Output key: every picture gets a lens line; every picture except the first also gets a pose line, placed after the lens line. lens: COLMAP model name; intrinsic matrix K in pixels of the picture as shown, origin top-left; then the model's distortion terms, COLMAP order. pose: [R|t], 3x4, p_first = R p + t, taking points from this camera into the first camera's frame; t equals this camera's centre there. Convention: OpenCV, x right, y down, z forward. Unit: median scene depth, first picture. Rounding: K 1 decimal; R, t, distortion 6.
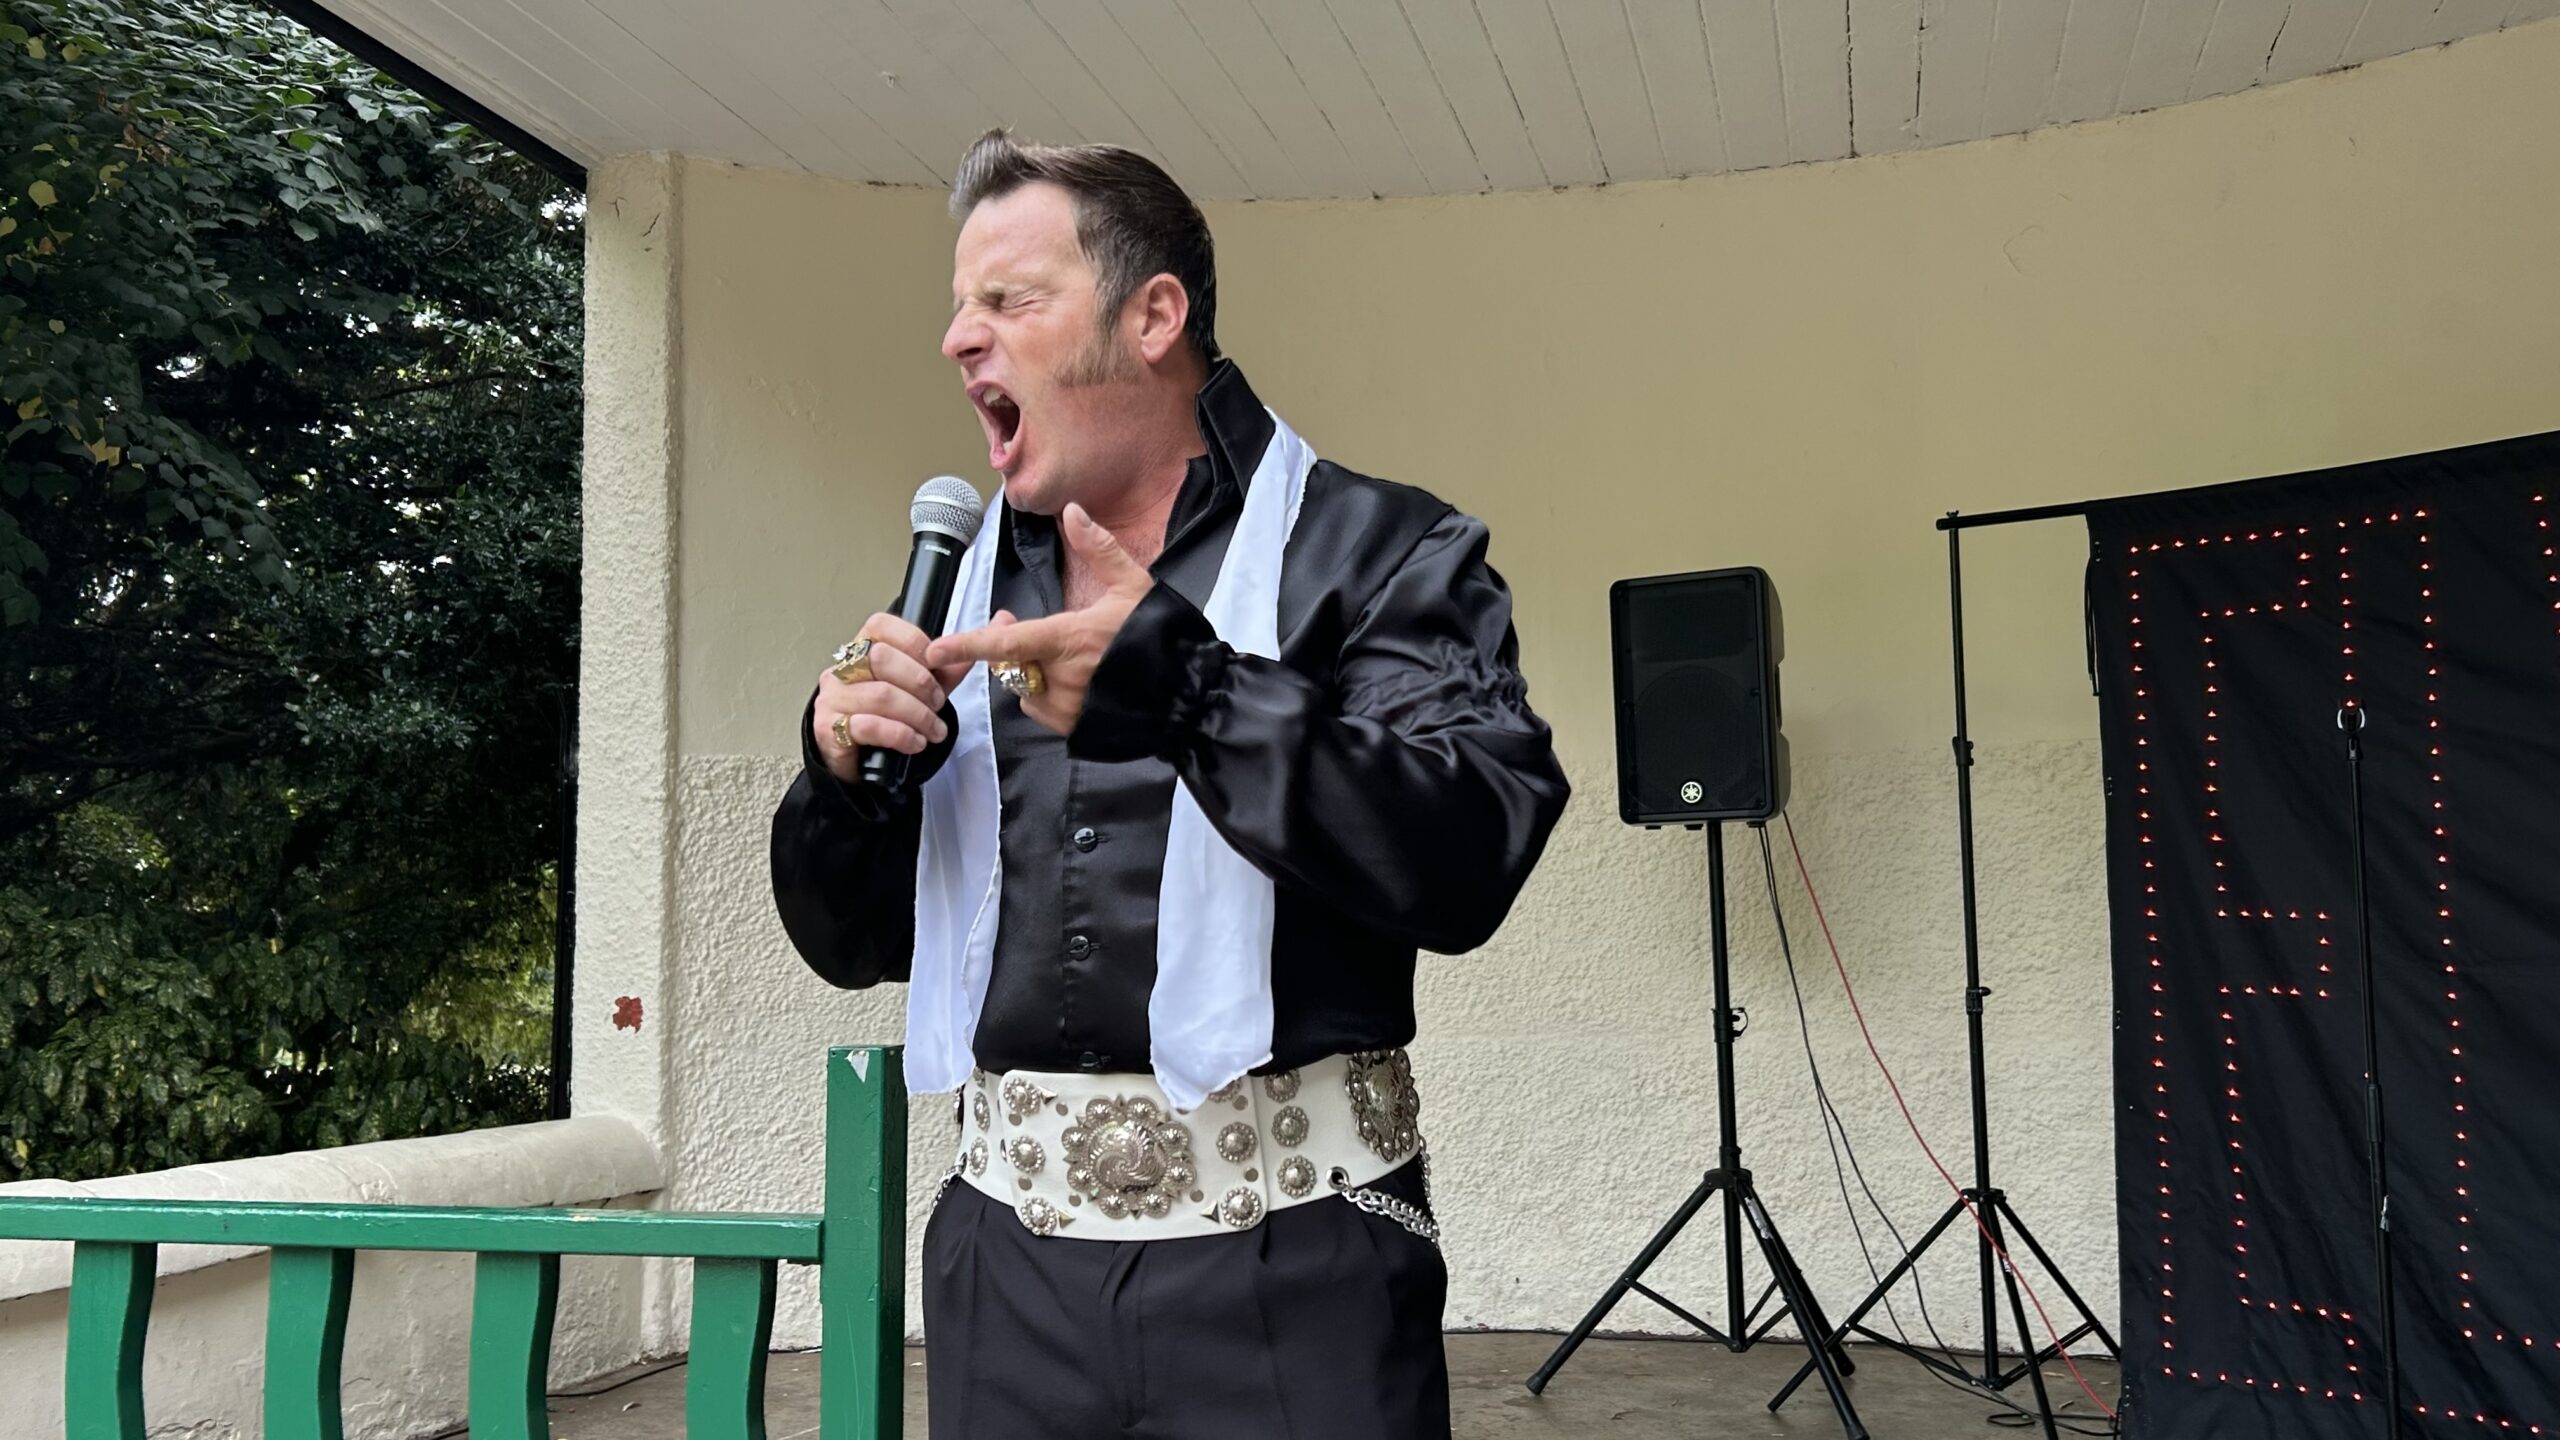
lens RADIAL K [[2211.2, 0, 1246.8], [0, 2211.2, 779.6], [0, 0, 1]] dist [0.014387, -0.014569]
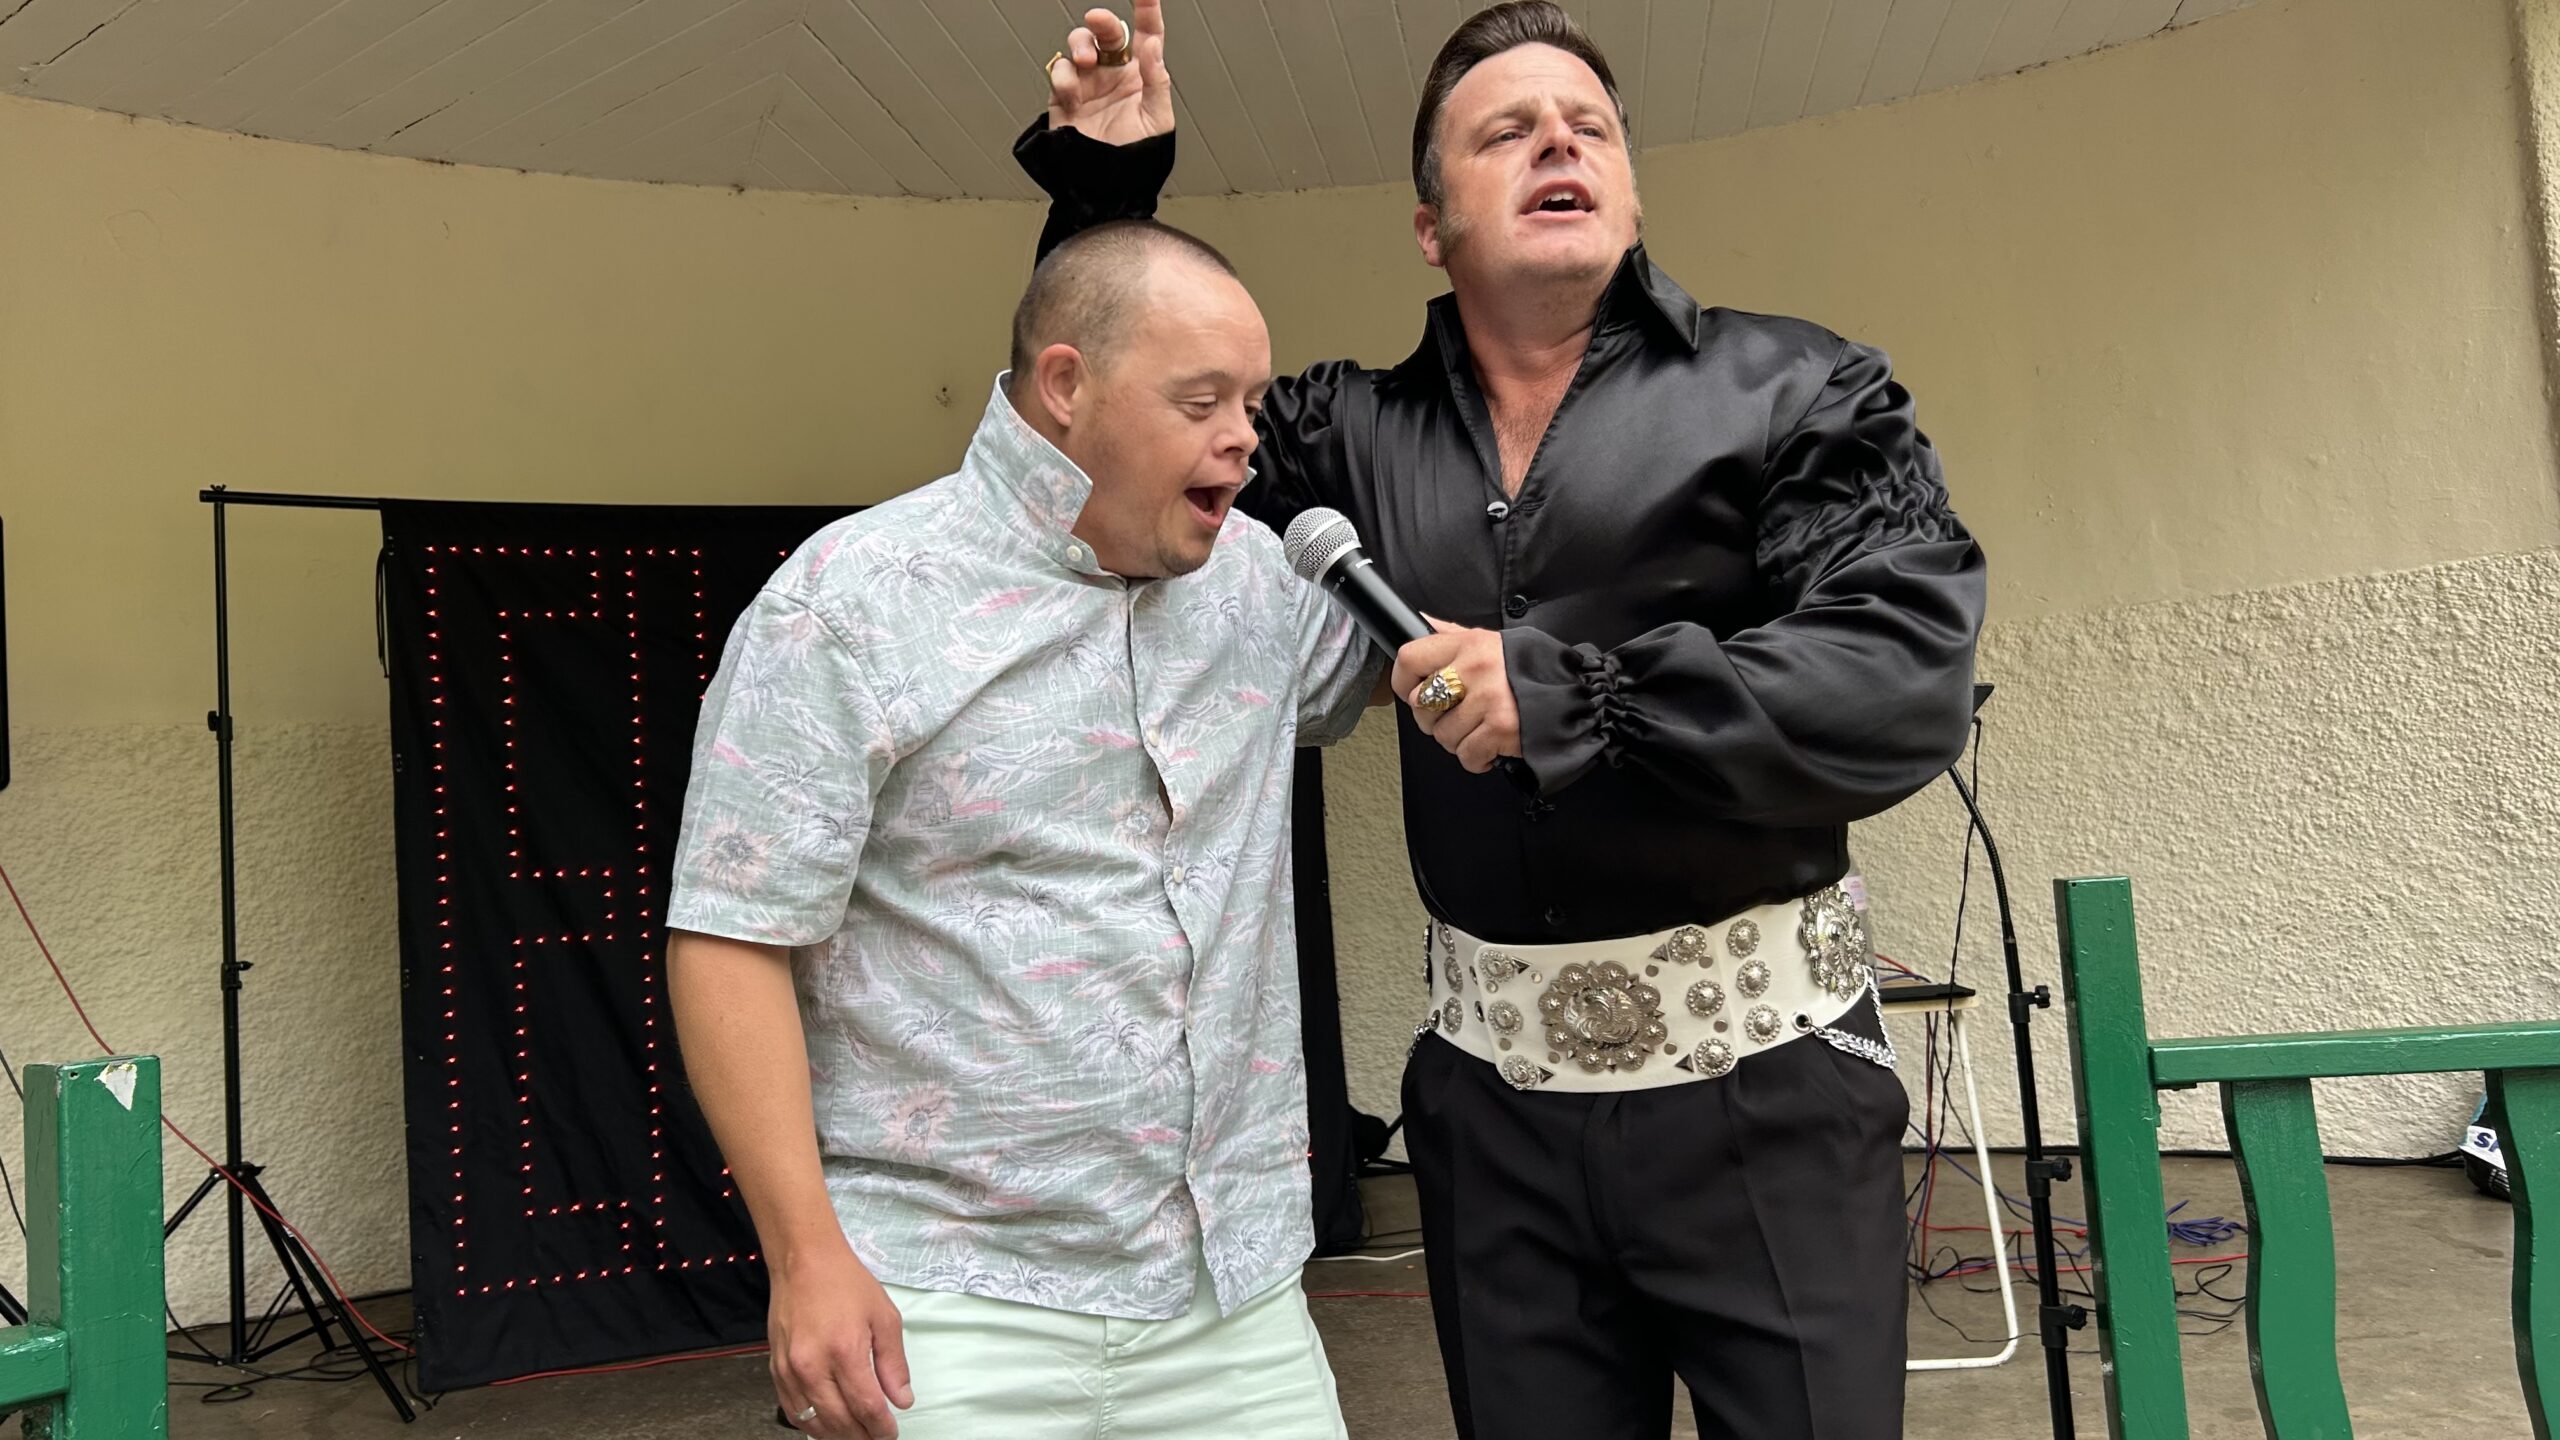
lens RADIAL K [[1918.5, 0, 1280.0], [0, 1918.5, 720.0], [0, 0, 1]] dist [0.004815, 0.007776]
pose [[0.367432, 0.049245, 0.928746, -0.254928], [-0.008751, 0.998736, -0.049494, 0.019300], [-0.930009, 0.010058, 0.367398, 0.199799]]
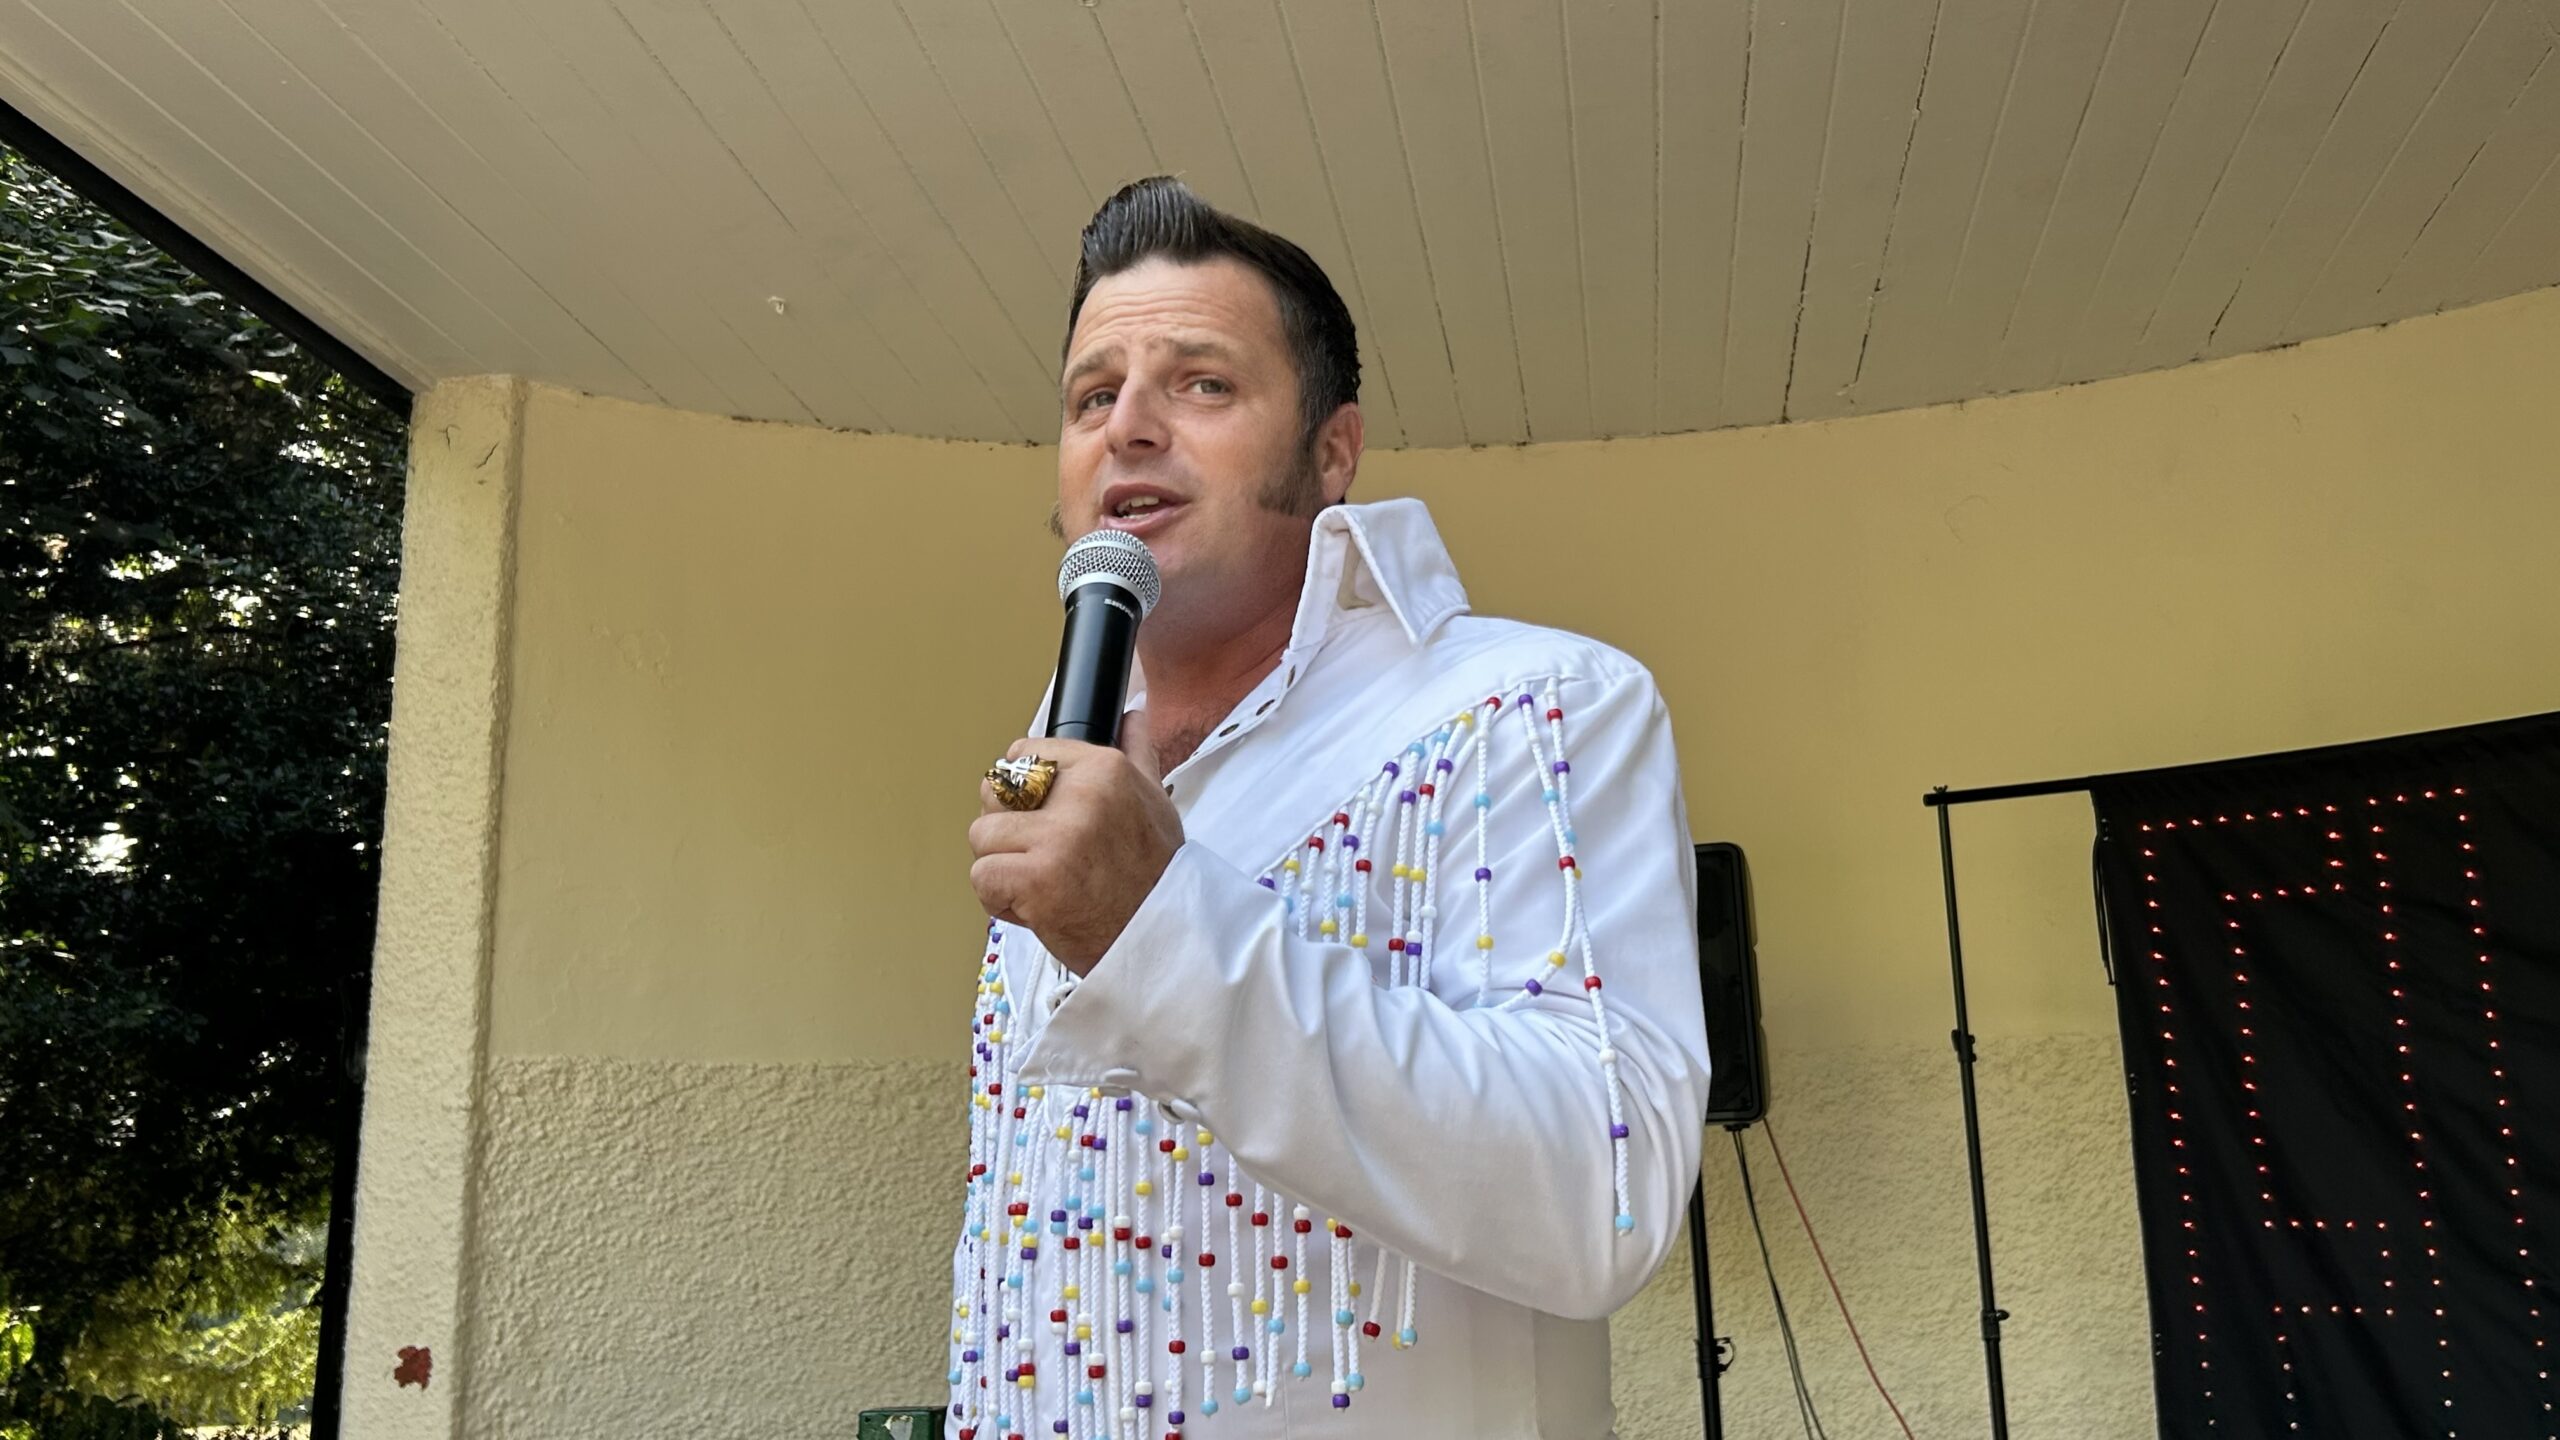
lens RADIAL K [[2361.8, 0, 1280.0], [0, 2361.8, 720.0], [0, 0, 1]] dist [0.040506, -0.083150]
pose [[0.992766, 0.014240, 0.119218, -0.064340], [0.004168, 0.988256, -0.152750, 0.002061], [-0.119994, 0.152142, 0.981048, 0.042086]]
